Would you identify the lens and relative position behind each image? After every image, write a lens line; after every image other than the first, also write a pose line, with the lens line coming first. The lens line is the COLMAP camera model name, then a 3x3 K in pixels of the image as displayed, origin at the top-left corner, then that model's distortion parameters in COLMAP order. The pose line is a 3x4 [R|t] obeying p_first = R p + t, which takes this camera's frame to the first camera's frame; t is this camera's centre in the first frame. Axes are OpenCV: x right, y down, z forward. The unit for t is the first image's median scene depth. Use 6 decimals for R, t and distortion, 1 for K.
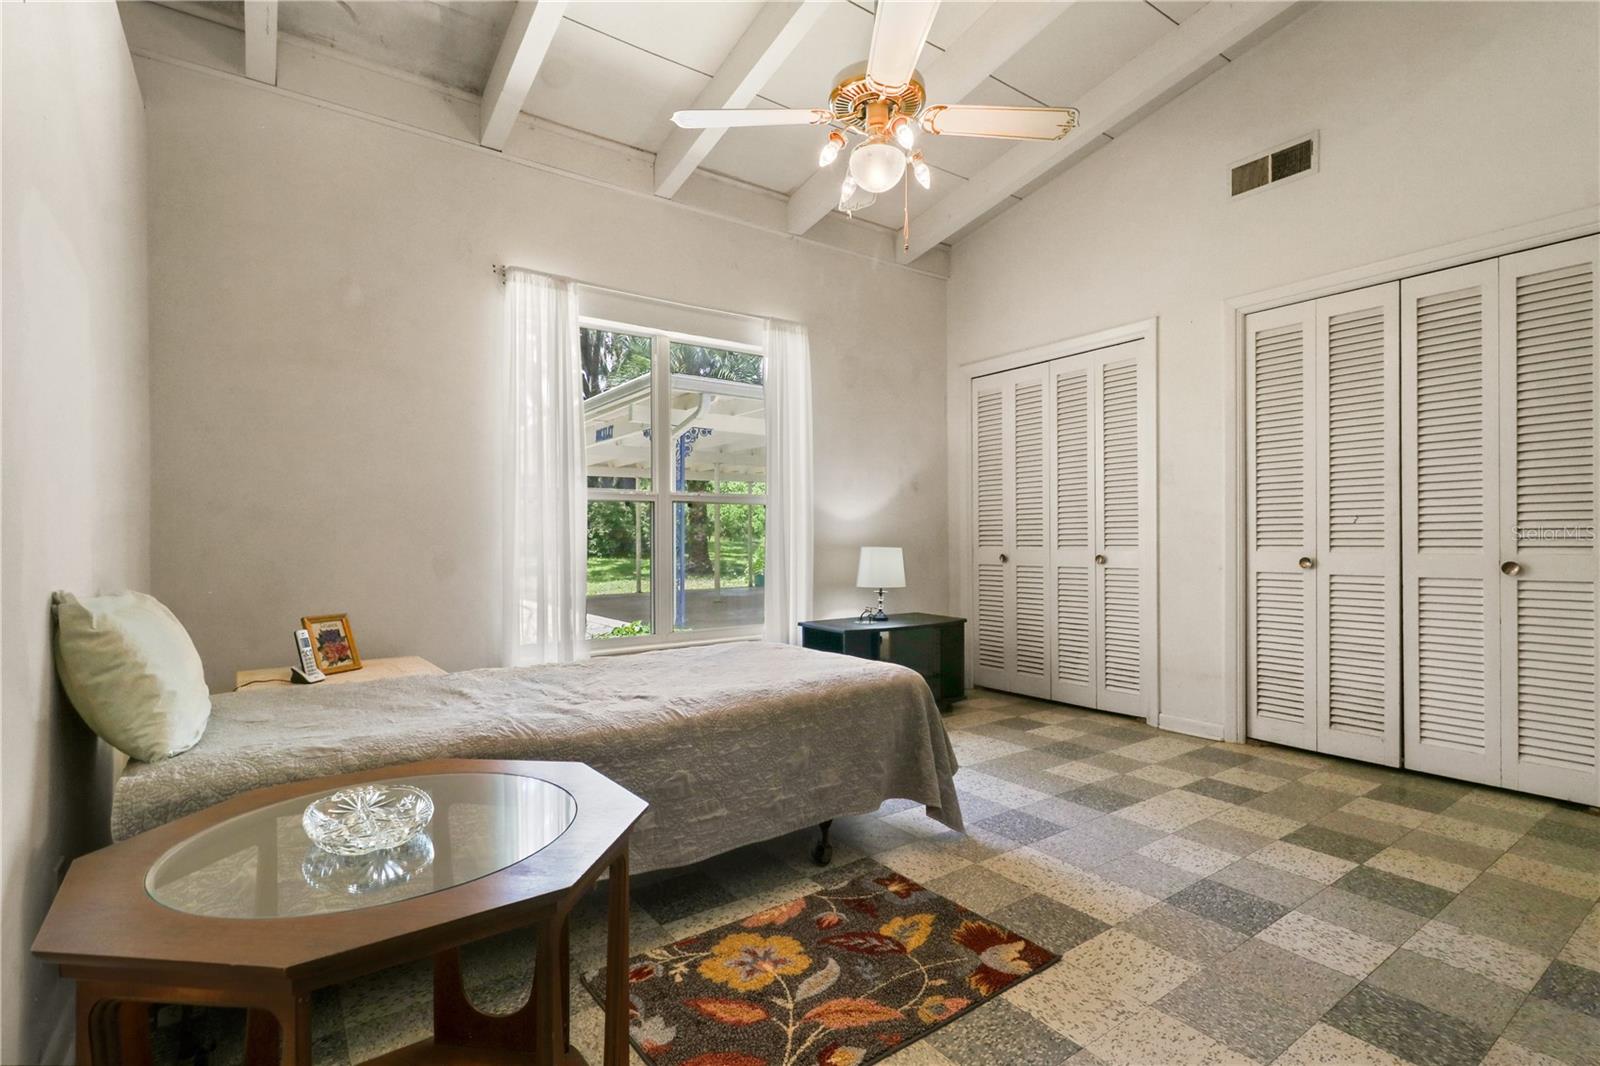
lens RADIAL K [[765.2, 0, 806.5], [0, 765.2, 537.8], [0, 0, 1]] dist [0.001792, -0.000283]
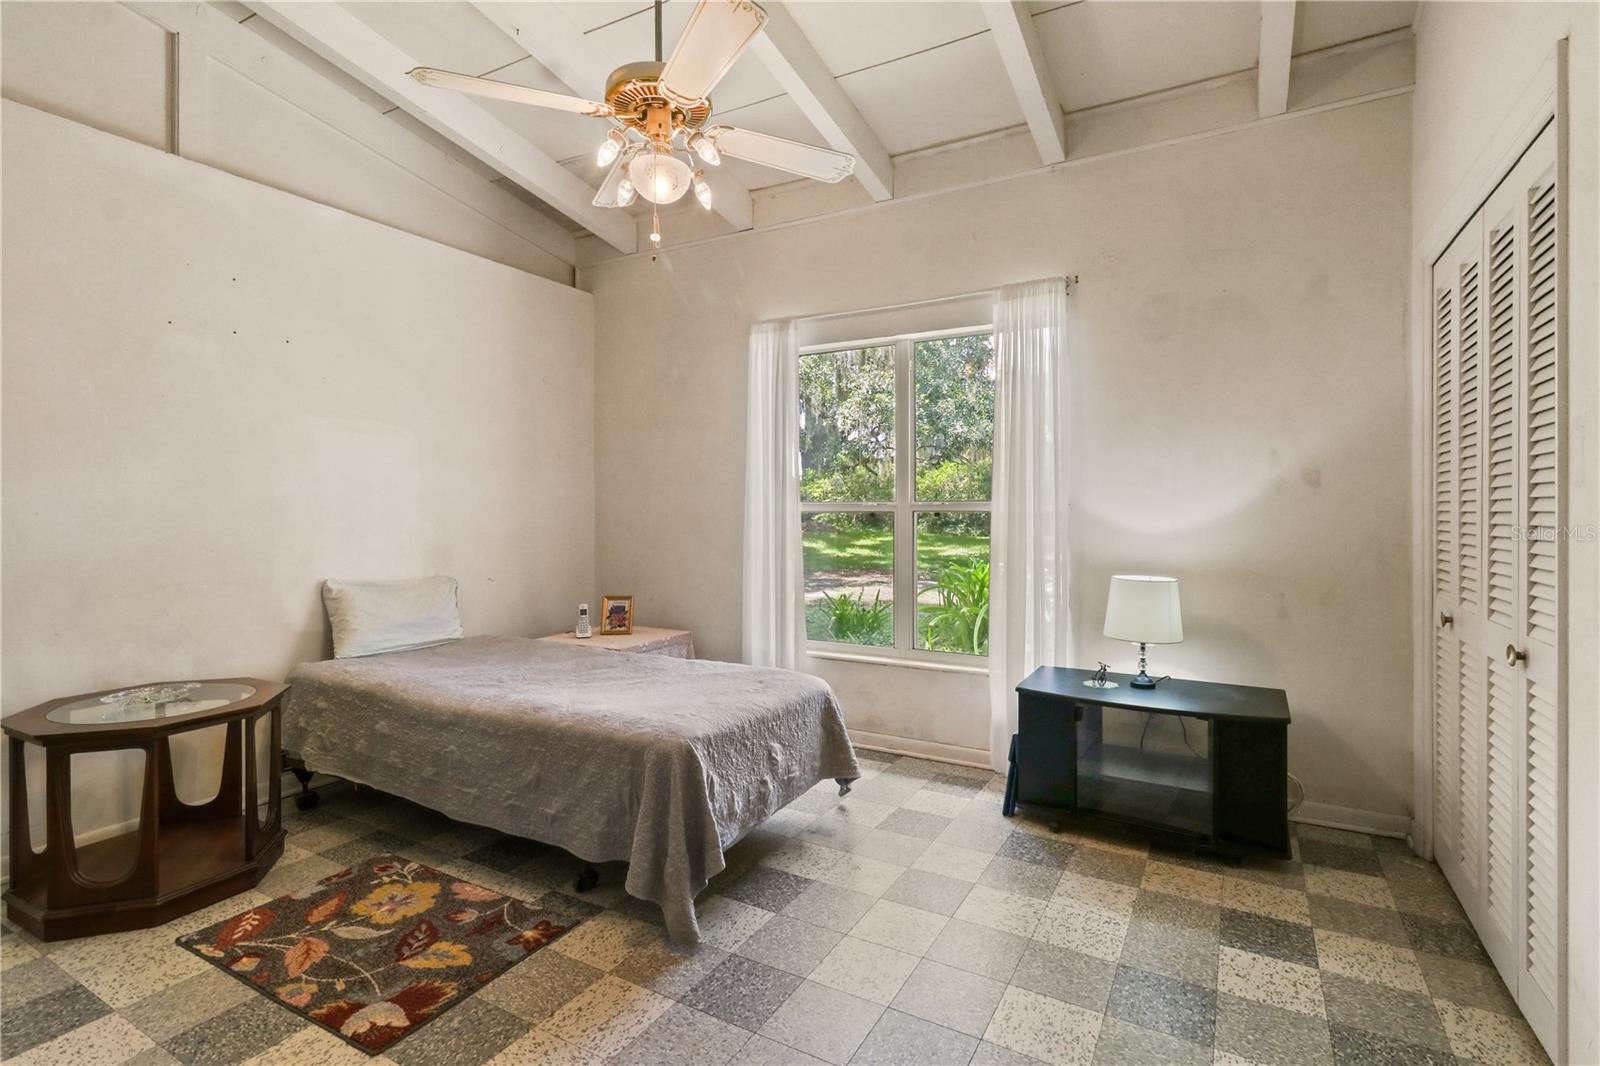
lens RADIAL K [[765.2, 0, 820.4], [0, 765.2, 502.9], [0, 0, 1]] dist [0.001792, -0.000283]
pose [[0.414469, 0.001251, -0.910063, 1.352225], [-0.000012, 0.999999, 0.001369, -0.125644], [0.910063, -0.000556, 0.414468, 1.058864]]
